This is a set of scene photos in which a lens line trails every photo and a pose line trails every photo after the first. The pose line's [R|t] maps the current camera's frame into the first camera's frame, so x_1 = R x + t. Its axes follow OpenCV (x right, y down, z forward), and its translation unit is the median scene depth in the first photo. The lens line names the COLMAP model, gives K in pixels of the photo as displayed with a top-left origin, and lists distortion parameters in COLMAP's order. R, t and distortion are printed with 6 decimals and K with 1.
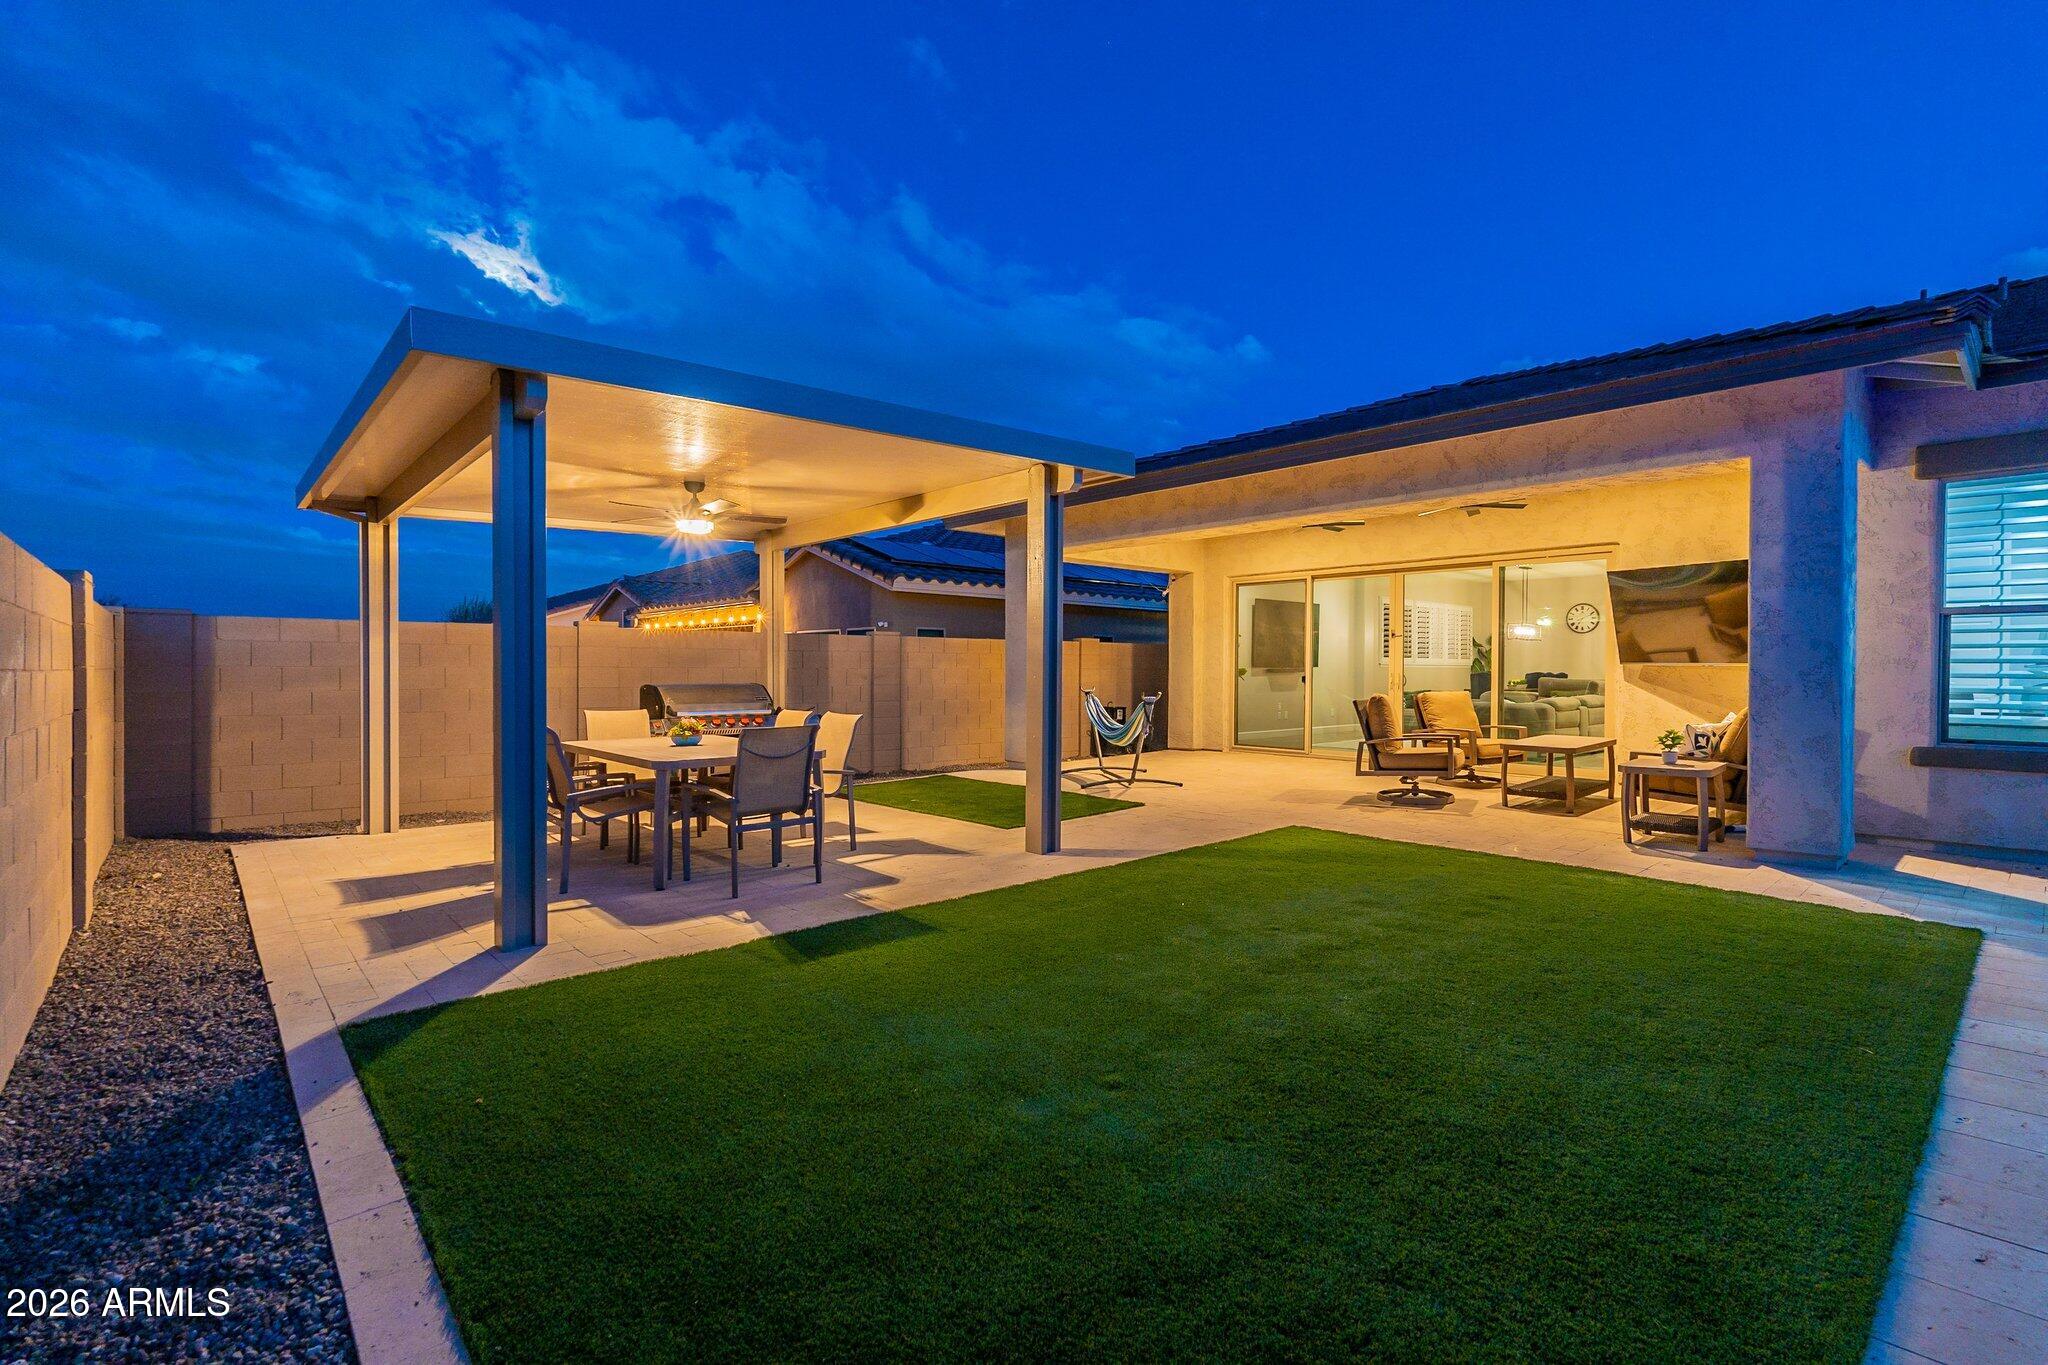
lens RADIAL K [[896.3, 0, 1021.3], [0, 896.3, 677.9], [0, 0, 1]] dist [0.002020, 0.000777]
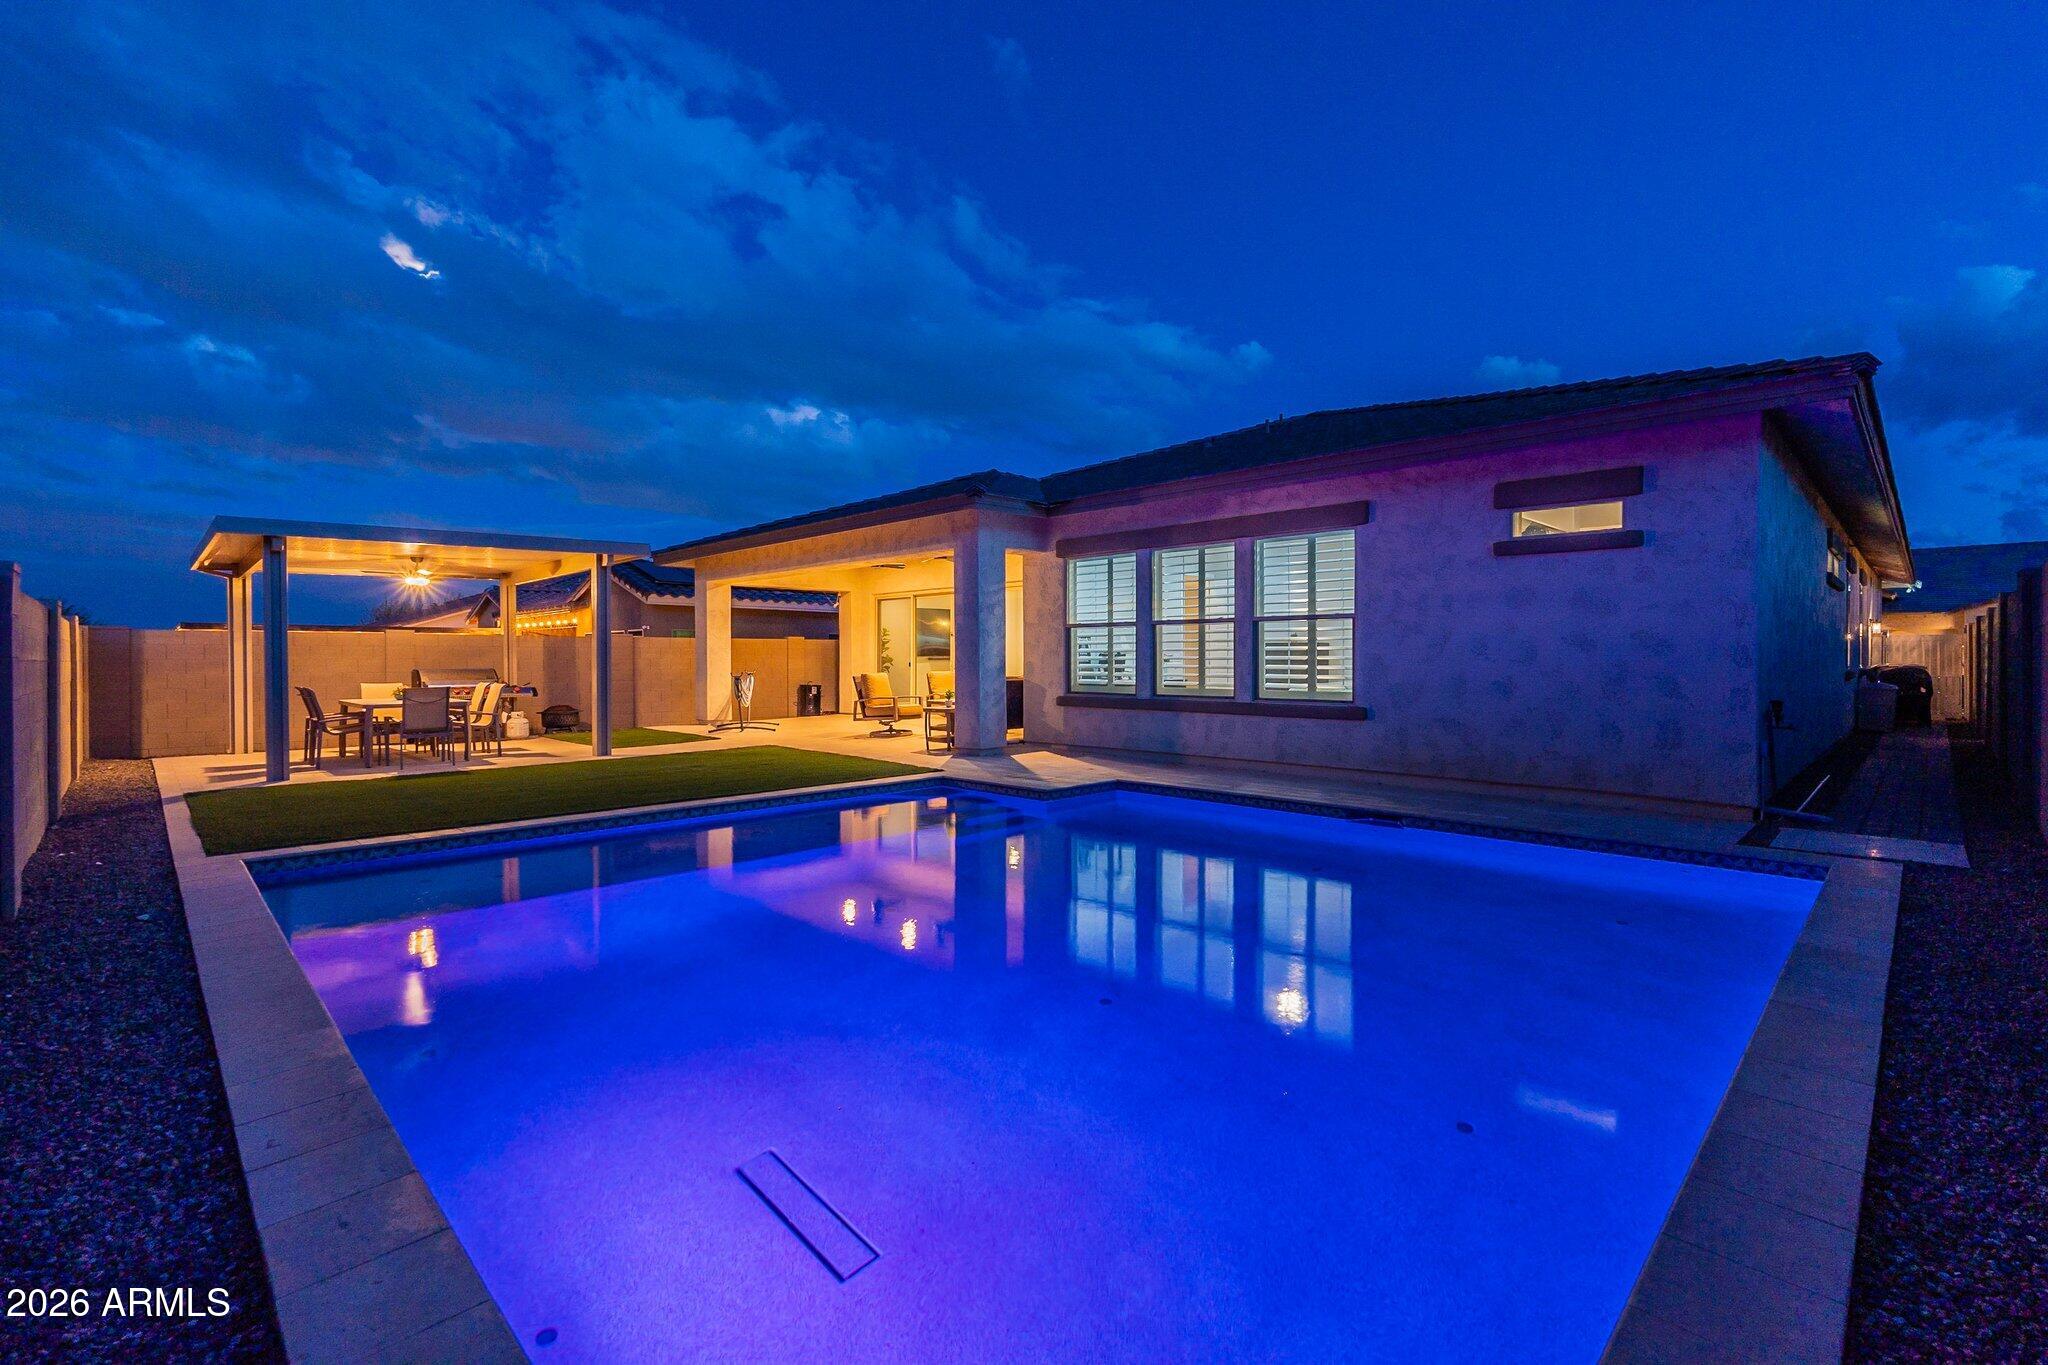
lens RADIAL K [[908.5, 0, 1034.9], [0, 908.5, 673.9], [0, 0, 1]] dist [0.011200, -0.000202]
pose [[0.999473, -0.007048, 0.031678, 0.736529], [0.006819, 0.999950, 0.007330, 0.011676], [-0.031728, -0.007110, 0.999471, -0.793528]]
